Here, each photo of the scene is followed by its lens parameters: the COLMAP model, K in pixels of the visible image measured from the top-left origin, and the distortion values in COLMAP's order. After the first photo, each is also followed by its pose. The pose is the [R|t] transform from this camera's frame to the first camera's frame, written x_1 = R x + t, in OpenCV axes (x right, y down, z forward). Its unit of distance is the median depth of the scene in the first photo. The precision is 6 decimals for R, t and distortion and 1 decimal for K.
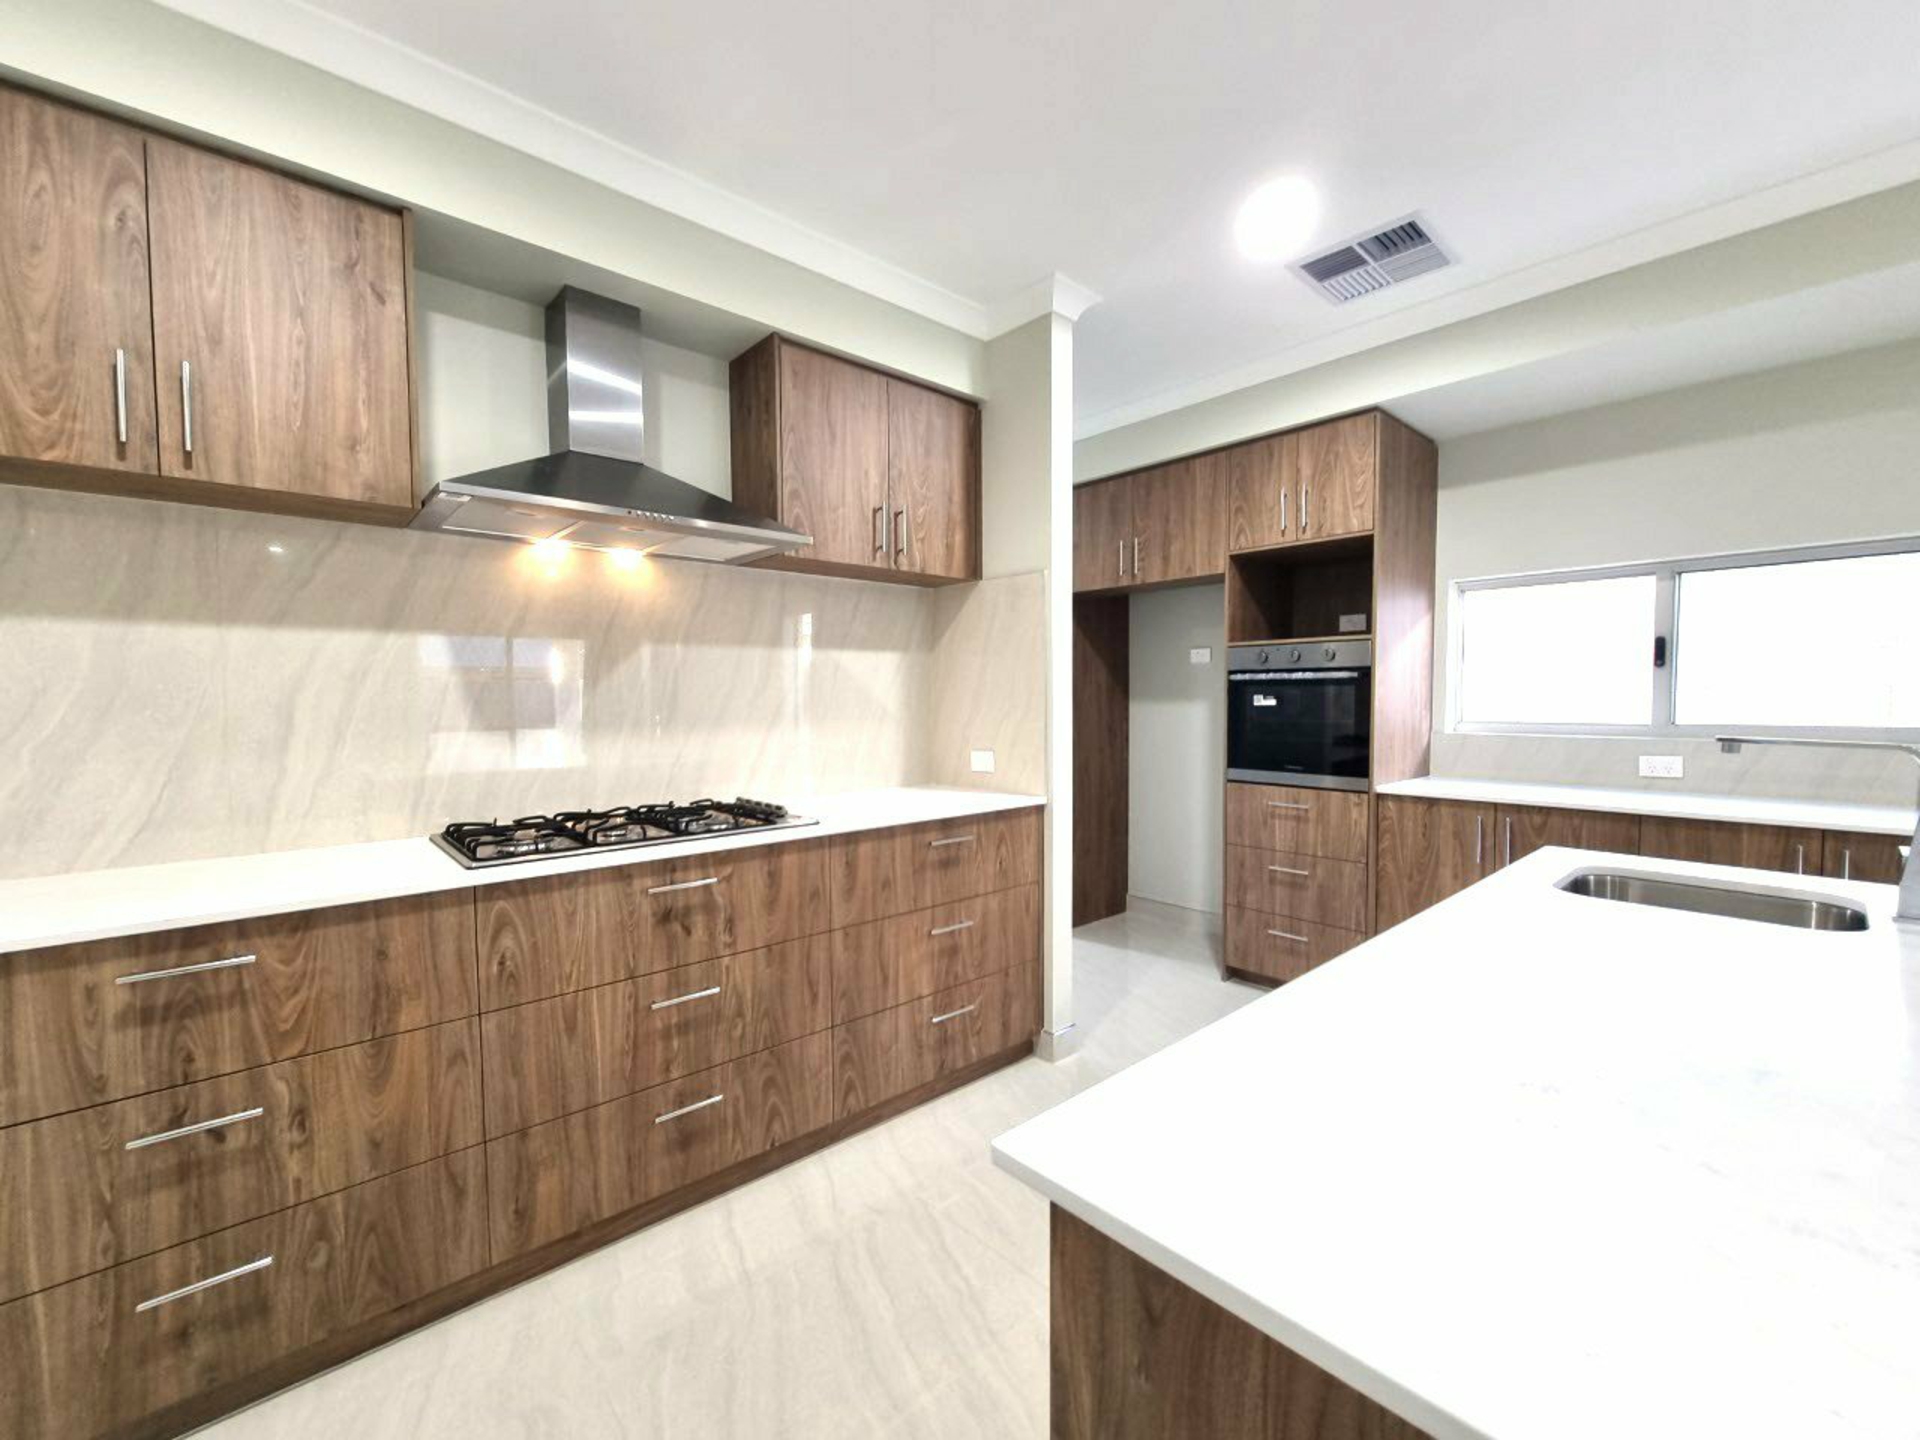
lens RADIAL K [[781.4, 0, 963.2], [0, 781.4, 725.7], [0, 0, 1]] dist [-0.000246, -0.000596]
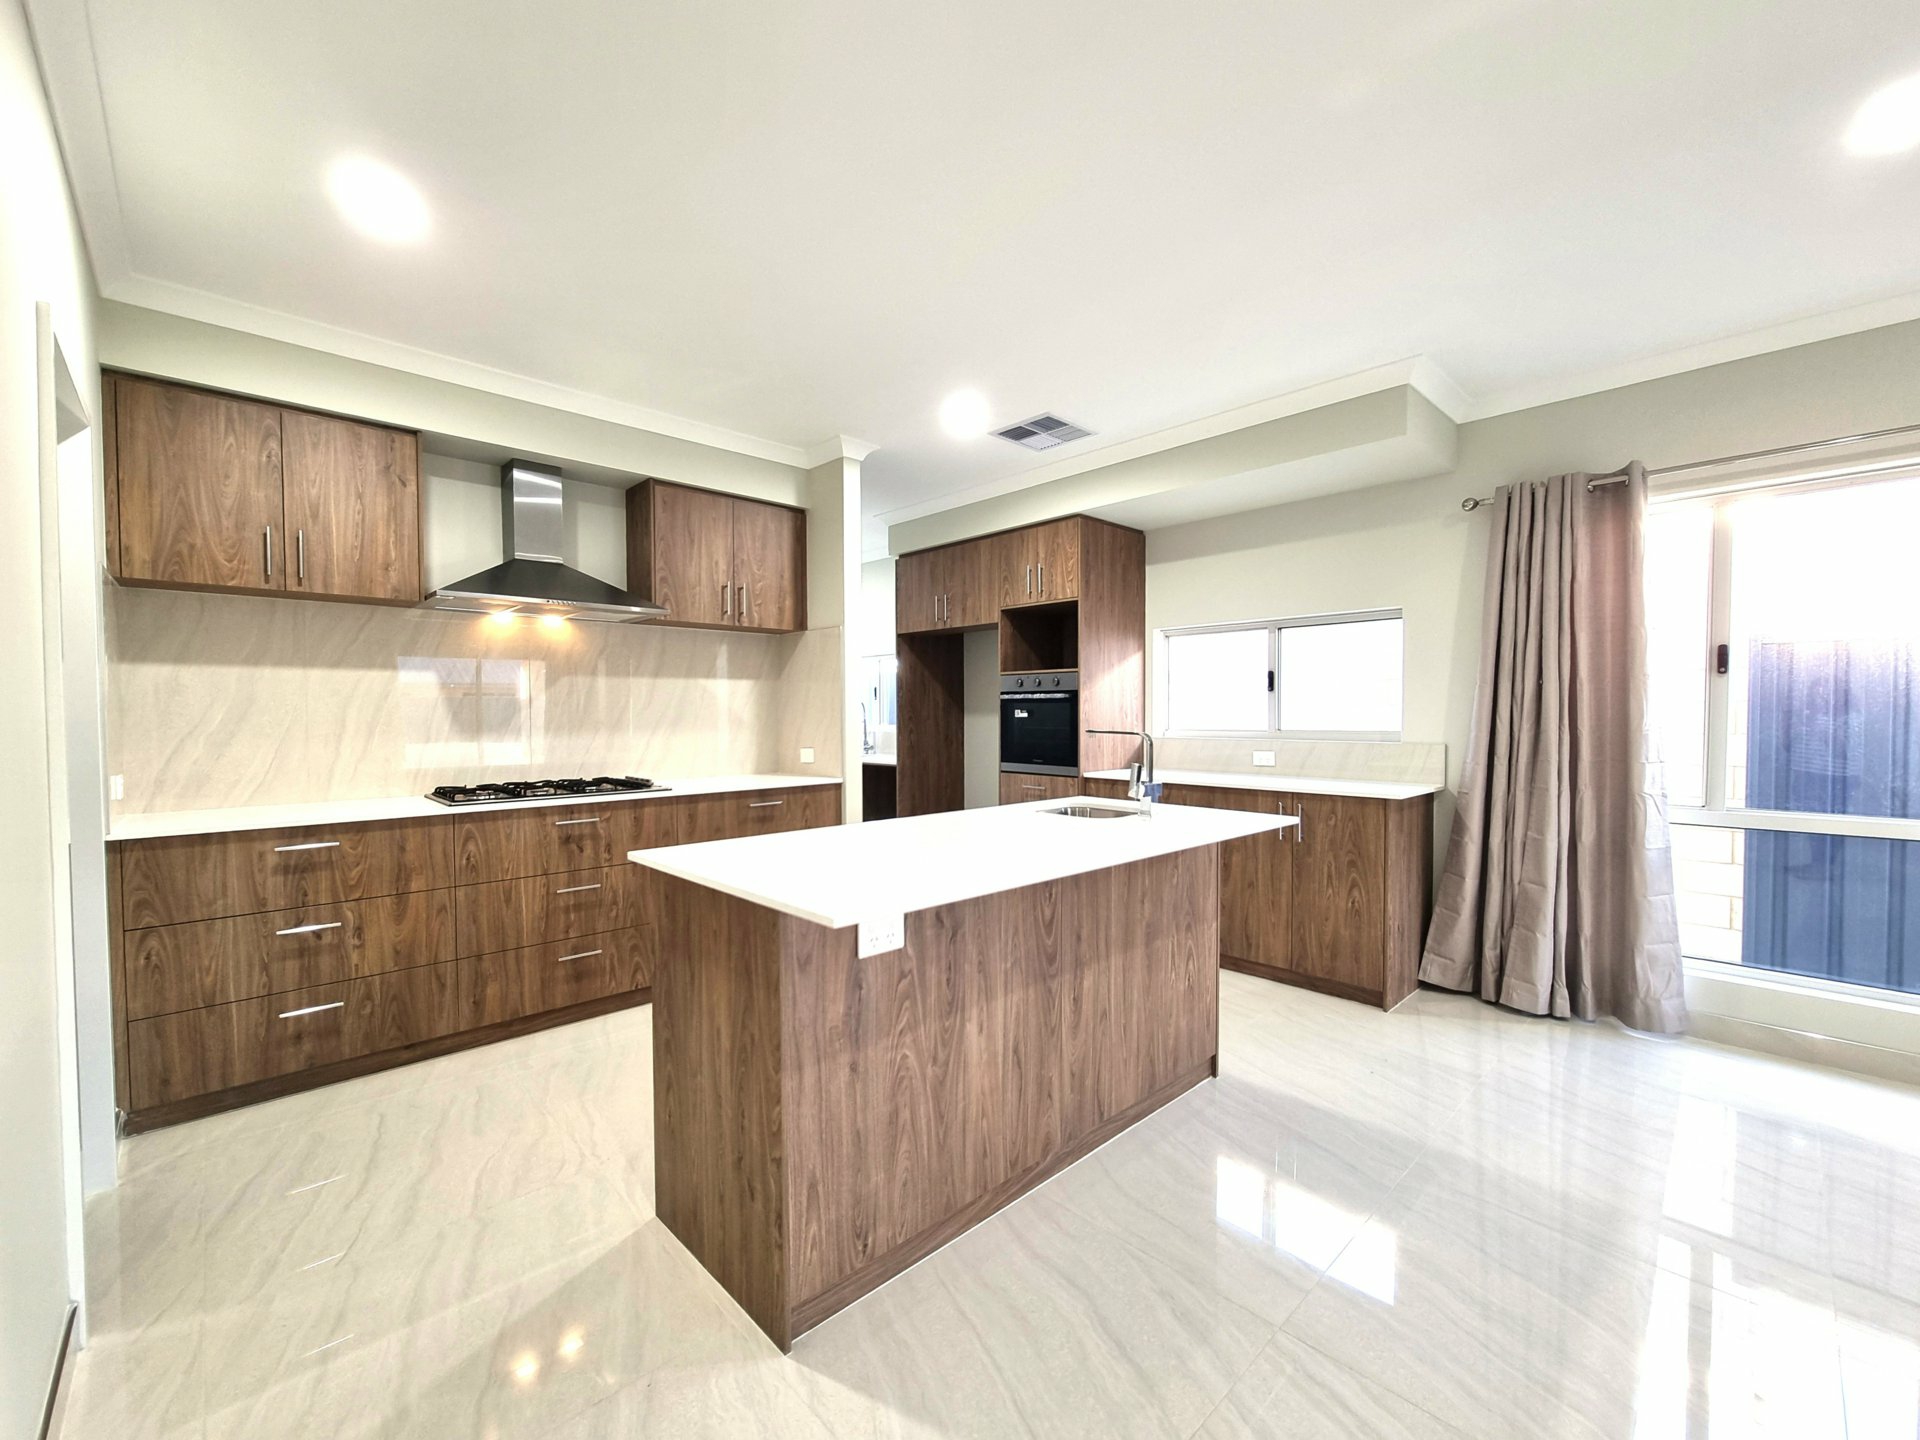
lens RADIAL K [[781.4, 0, 961.0], [0, 781.4, 723.1], [0, 0, 1]] dist [-0.000246, -0.000596]
pose [[0.999563, 0.001082, 0.029549, 0.360334], [-0.000405, 0.999737, -0.022916, 0.025716], [-0.029566, 0.022894, 0.999301, -0.616397]]
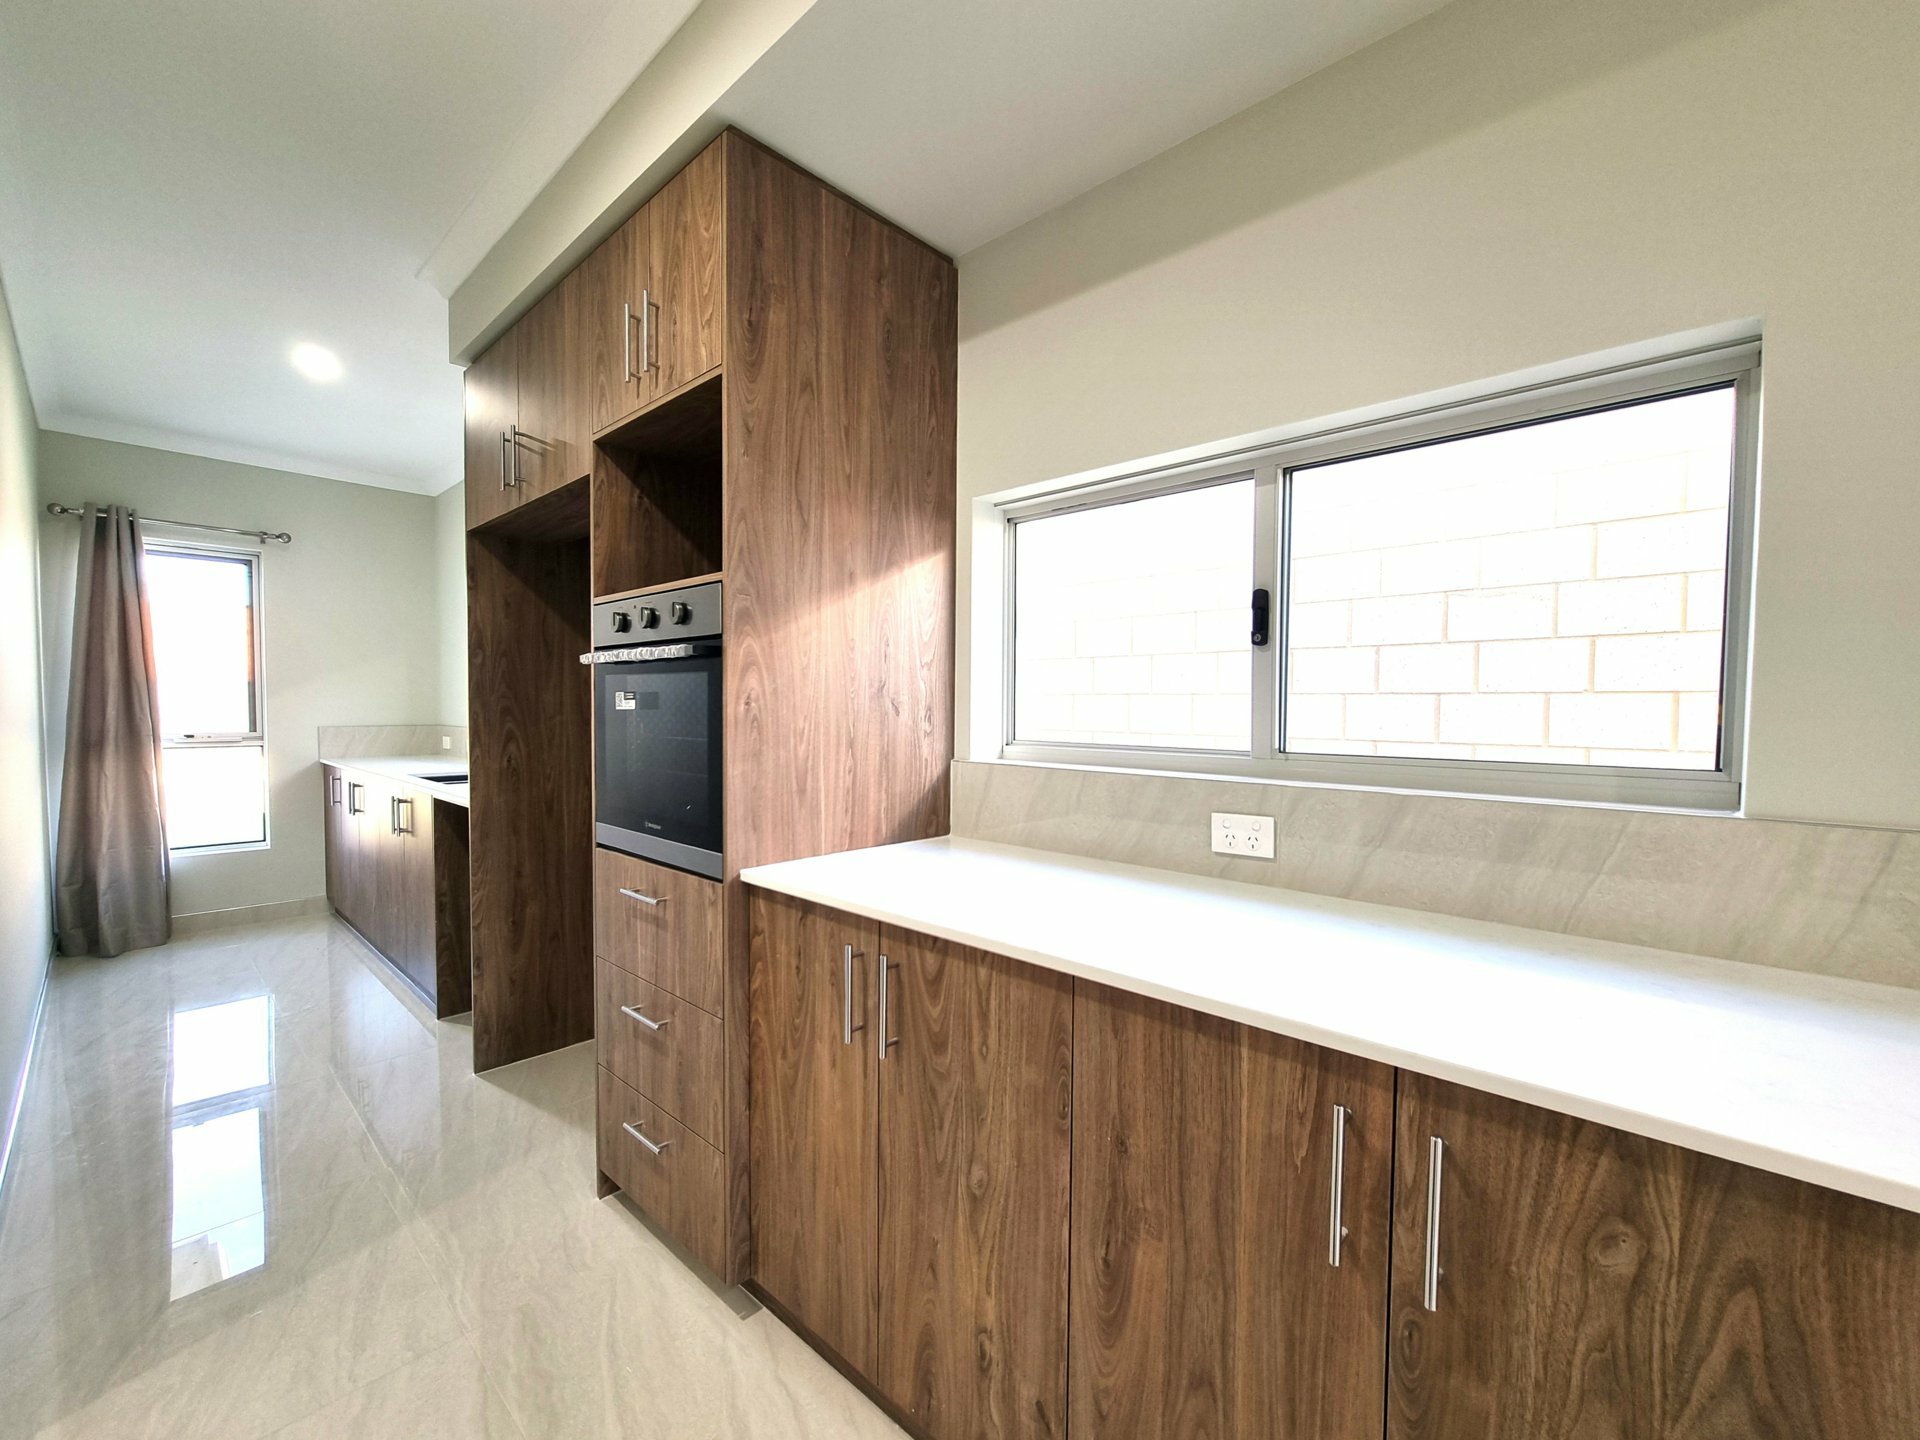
lens RADIAL K [[781.4, 0, 962.6], [0, 781.4, 724.5], [0, 0, 1]] dist [-0.000246, -0.000596]
pose [[0.995637, 0.010858, 0.092680, 0.869641], [-0.009537, 0.999847, -0.014684, -0.015226], [-0.092825, 0.013736, 0.995588, 0.660407]]
